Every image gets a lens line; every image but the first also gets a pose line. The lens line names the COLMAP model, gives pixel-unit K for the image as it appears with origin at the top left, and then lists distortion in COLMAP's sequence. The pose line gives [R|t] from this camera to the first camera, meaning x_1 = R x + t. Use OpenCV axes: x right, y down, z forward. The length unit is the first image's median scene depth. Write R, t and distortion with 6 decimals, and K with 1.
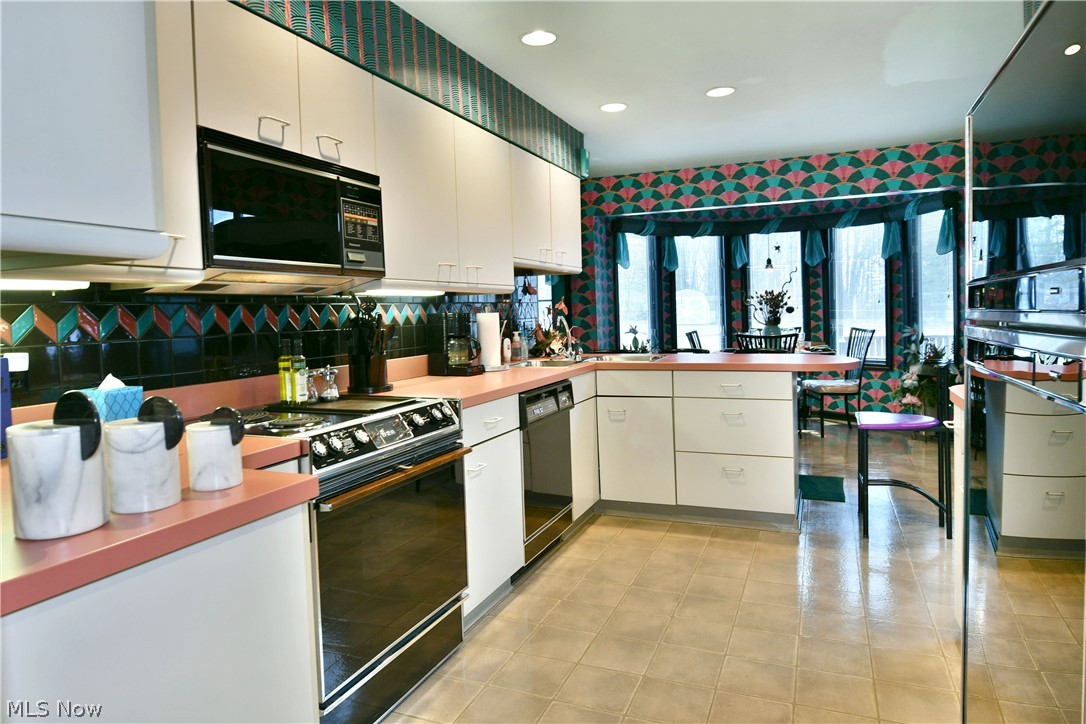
lens RADIAL K [[663.3, 0, 540.8], [0, 663.3, 347.9], [0, 0, 1]] dist [0.000259, -0.000200]
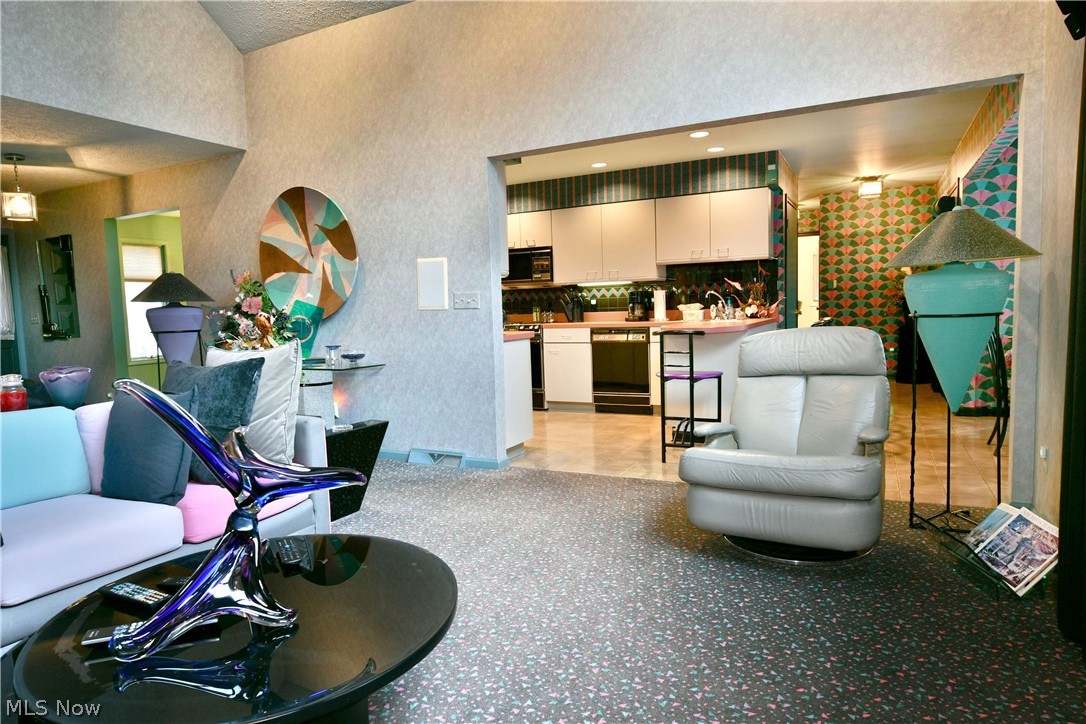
lens RADIAL K [[663.3, 0, 540.8], [0, 663.3, 347.9], [0, 0, 1]] dist [0.000259, -0.000200]
pose [[-0.054859, 0.078340, -0.995416, 2.687455], [-0.030108, 0.996334, 0.080072, -0.047698], [0.998040, 0.034363, -0.052300, 1.123938]]
